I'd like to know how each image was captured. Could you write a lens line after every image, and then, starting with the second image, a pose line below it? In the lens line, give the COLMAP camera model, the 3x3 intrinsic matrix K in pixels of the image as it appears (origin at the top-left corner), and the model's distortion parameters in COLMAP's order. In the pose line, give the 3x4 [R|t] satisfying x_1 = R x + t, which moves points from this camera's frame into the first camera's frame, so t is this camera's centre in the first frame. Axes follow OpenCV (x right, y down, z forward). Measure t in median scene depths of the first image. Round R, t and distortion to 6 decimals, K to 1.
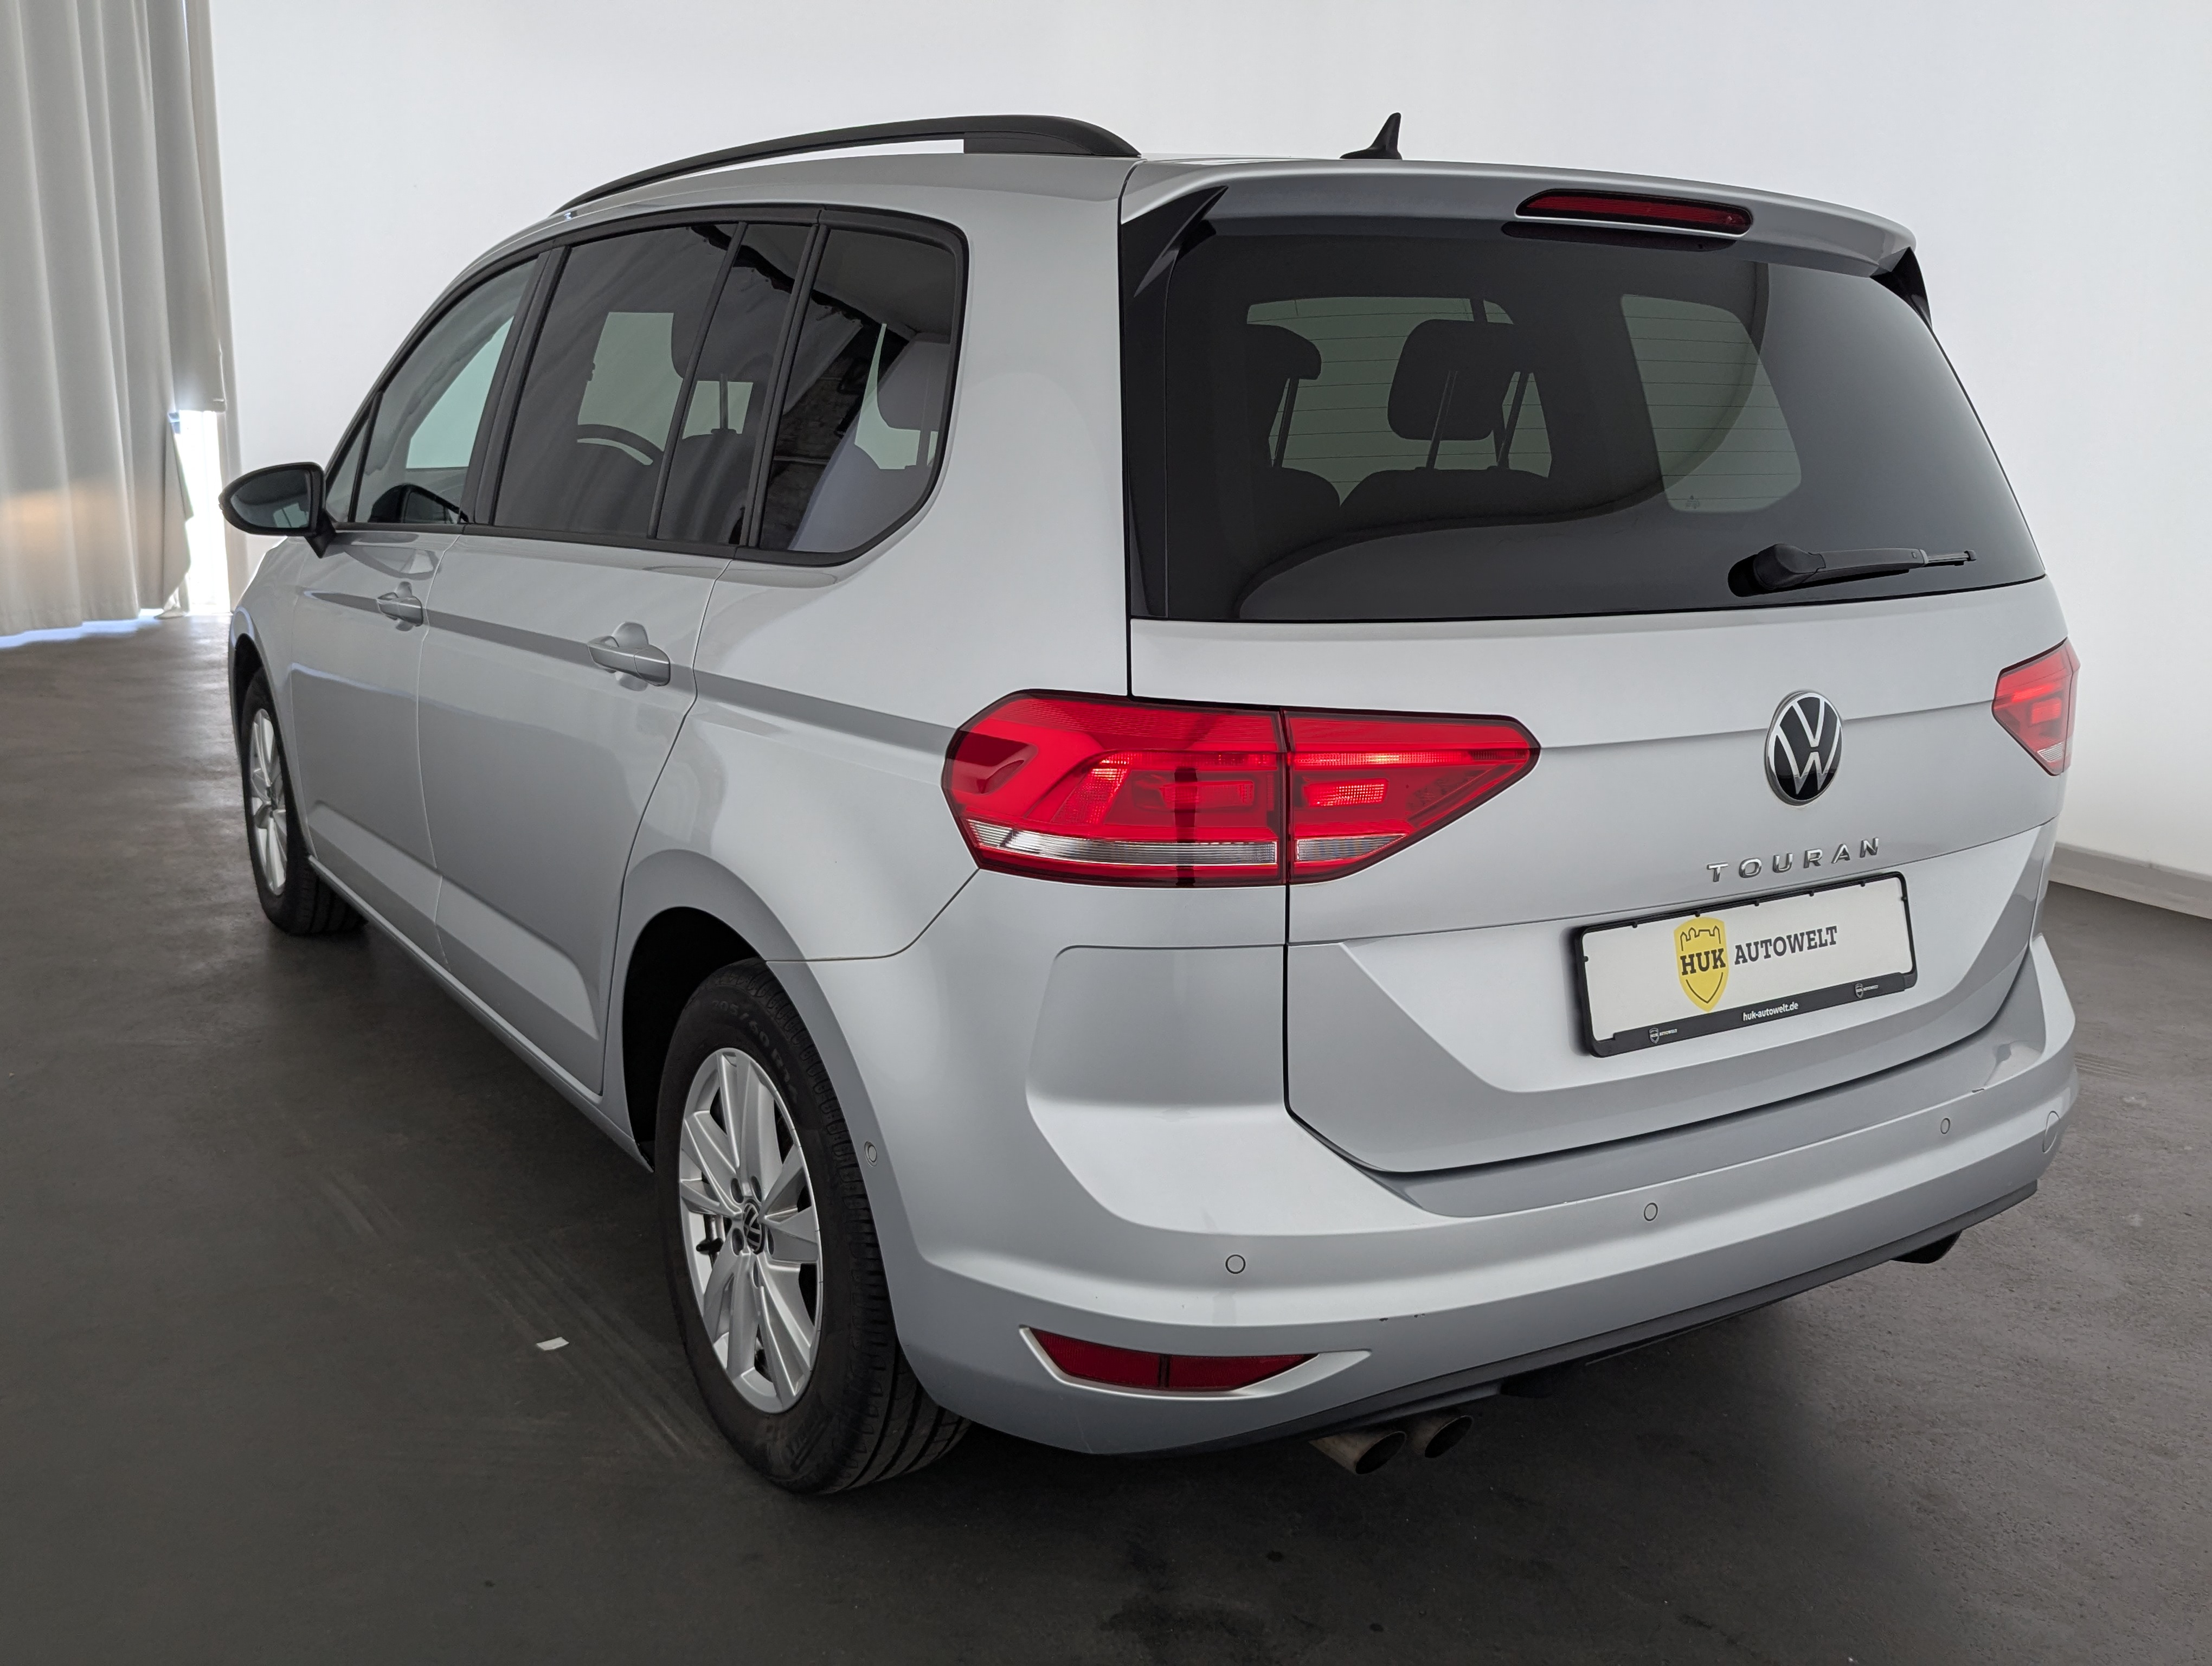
lens RADIAL K [[2059.7, 0, 1107.2], [0, 2059.7, 833.5], [0, 0, 1]] dist [0.023582, 0.000000]
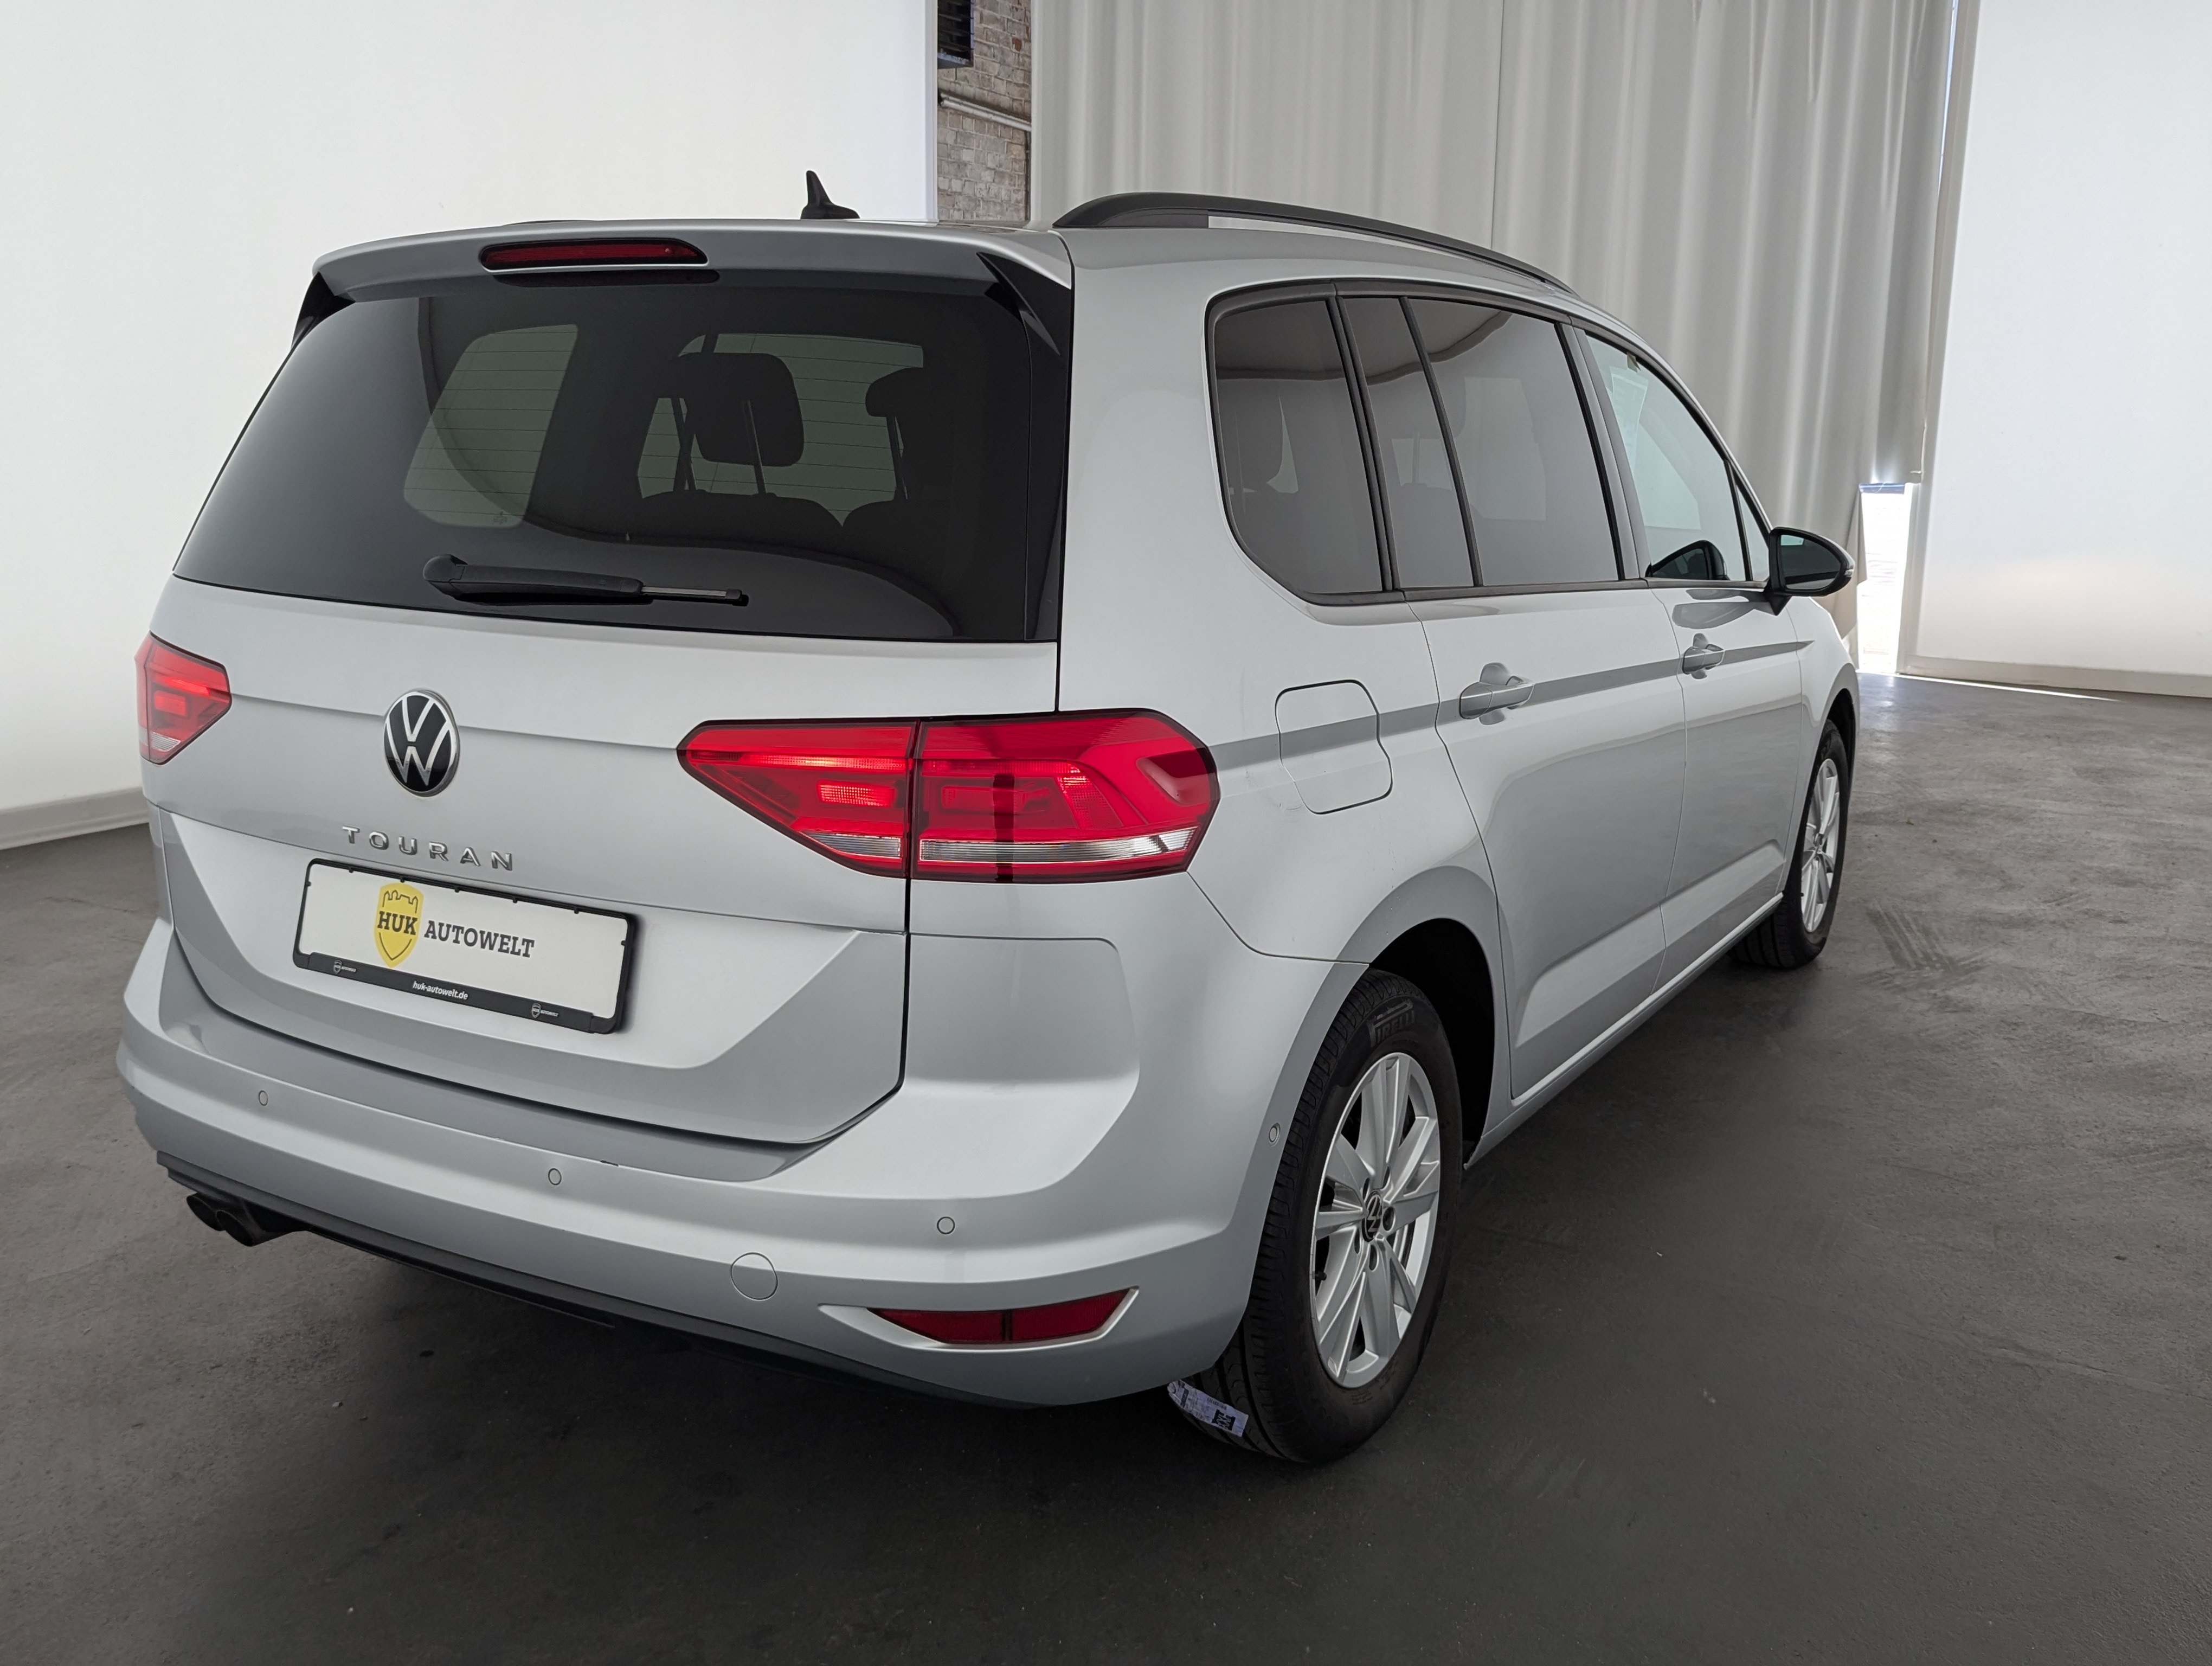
lens RADIAL K [[2059.7, 0, 1103.8], [0, 2059.7, 763.0], [0, 0, 1]] dist [0.023582, 0.000000]
pose [[0.440431, 0.137540, -0.887189, 1.445555], [-0.192069, 0.979751, 0.056540, -0.160158], [0.877001, 0.145499, 0.457930, 0.818711]]
